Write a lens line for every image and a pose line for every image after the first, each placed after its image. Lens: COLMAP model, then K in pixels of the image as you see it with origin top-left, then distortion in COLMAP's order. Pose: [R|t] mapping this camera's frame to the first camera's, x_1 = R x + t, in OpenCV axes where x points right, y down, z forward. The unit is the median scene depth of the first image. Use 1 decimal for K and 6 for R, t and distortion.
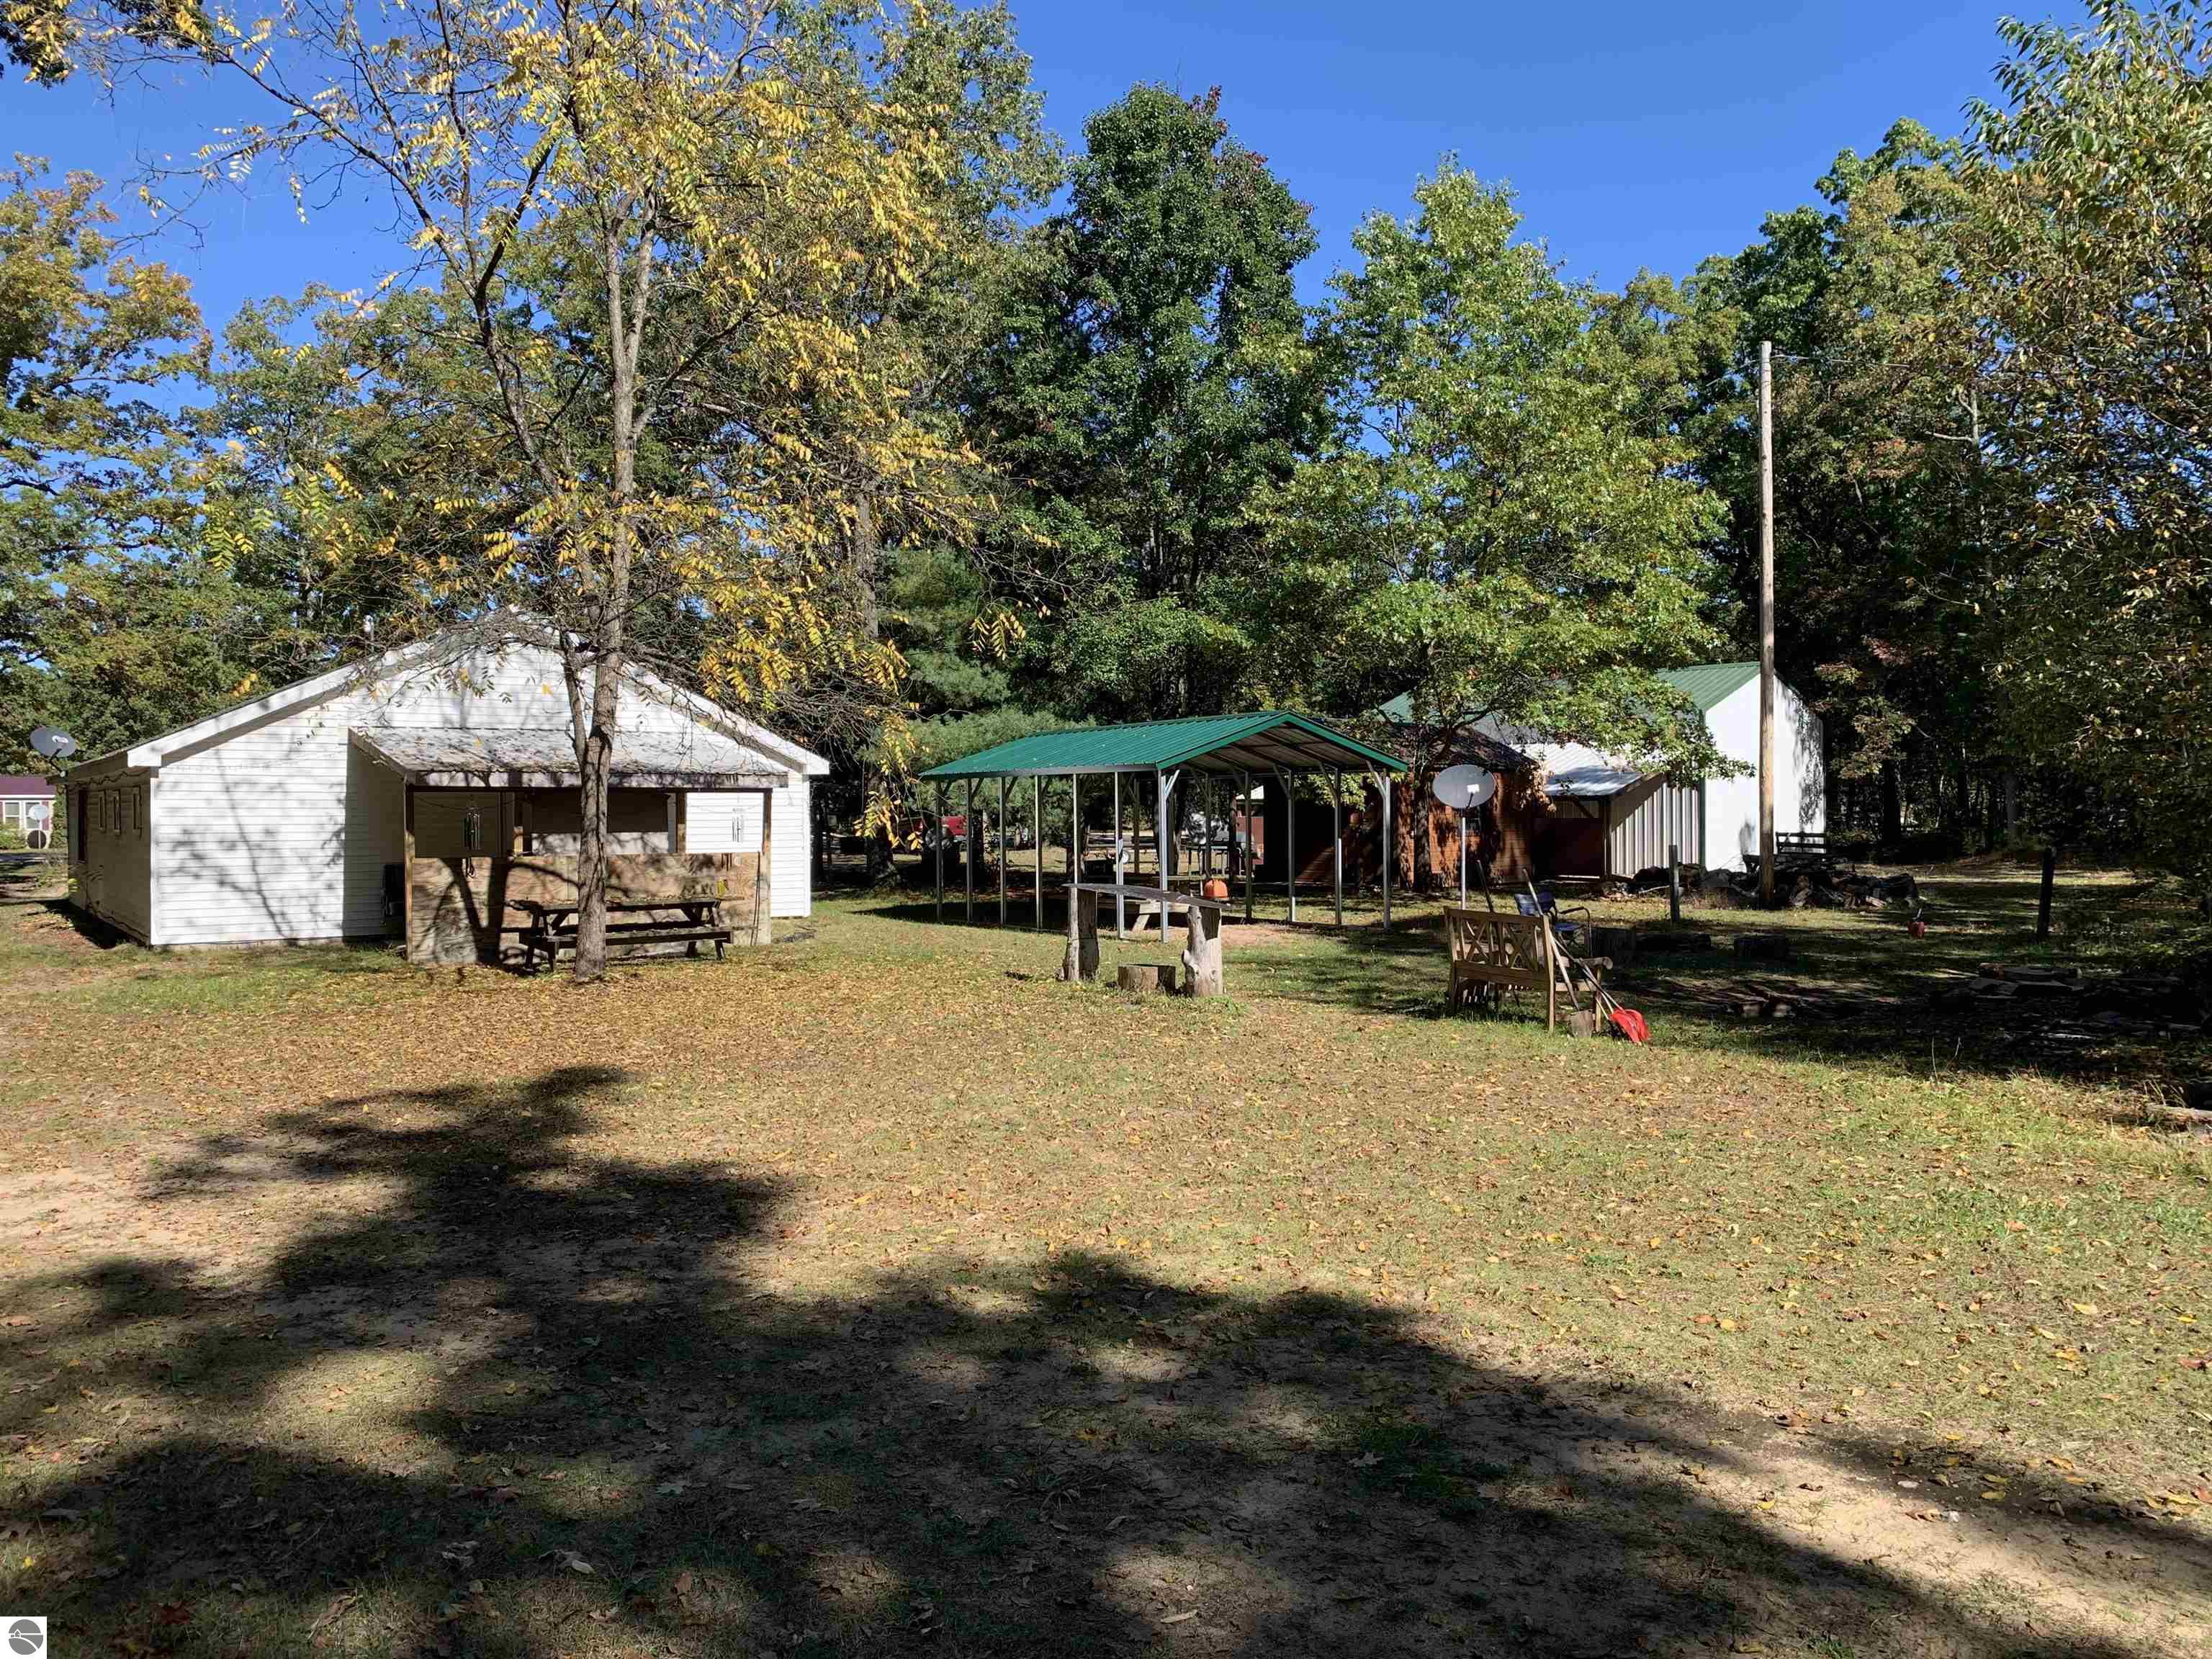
lens RADIAL K [[1696.1, 0, 1106.2], [0, 1696.1, 832.4], [0, 0, 1]] dist [0.006248, 0.001181]
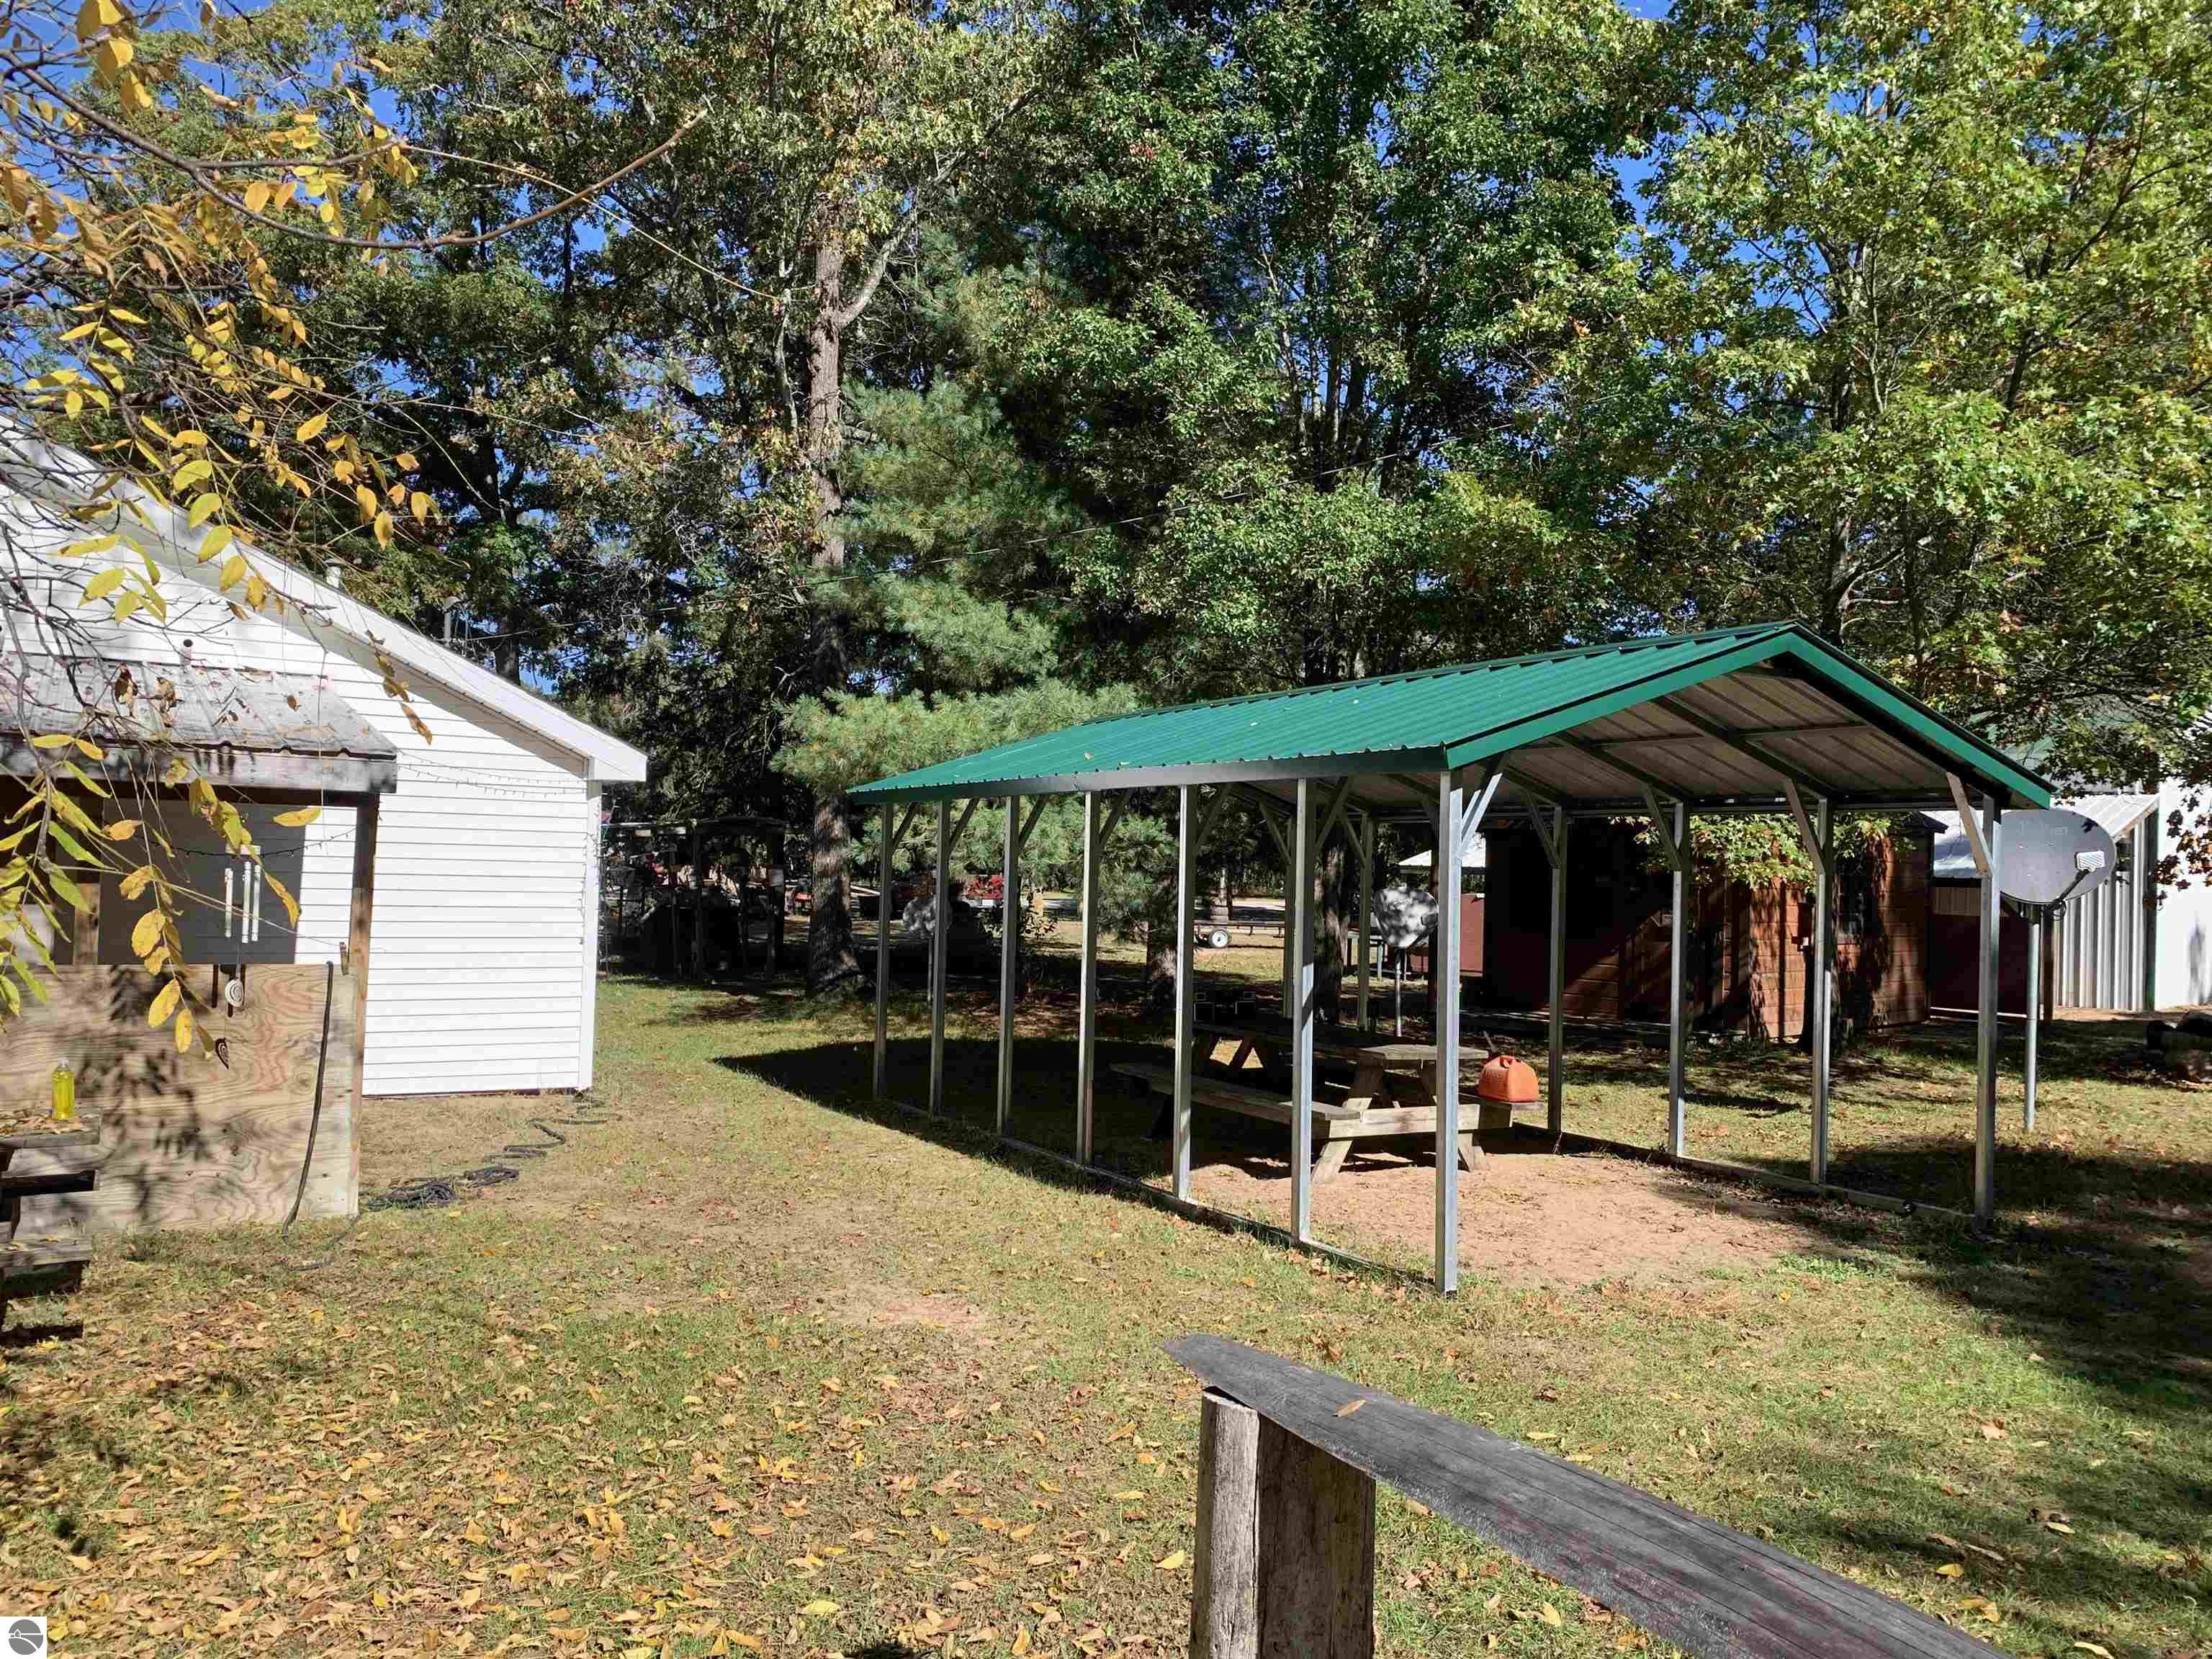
lens RADIAL K [[1696.1, 0, 1105.7], [0, 1696.1, 831.1], [0, 0, 1]] dist [0.006248, 0.001181]
pose [[0.998264, 0.033998, -0.048097, -0.013193], [-0.035691, 0.998757, -0.034798, -0.007888], [0.046854, 0.036455, 0.998236, 0.475492]]
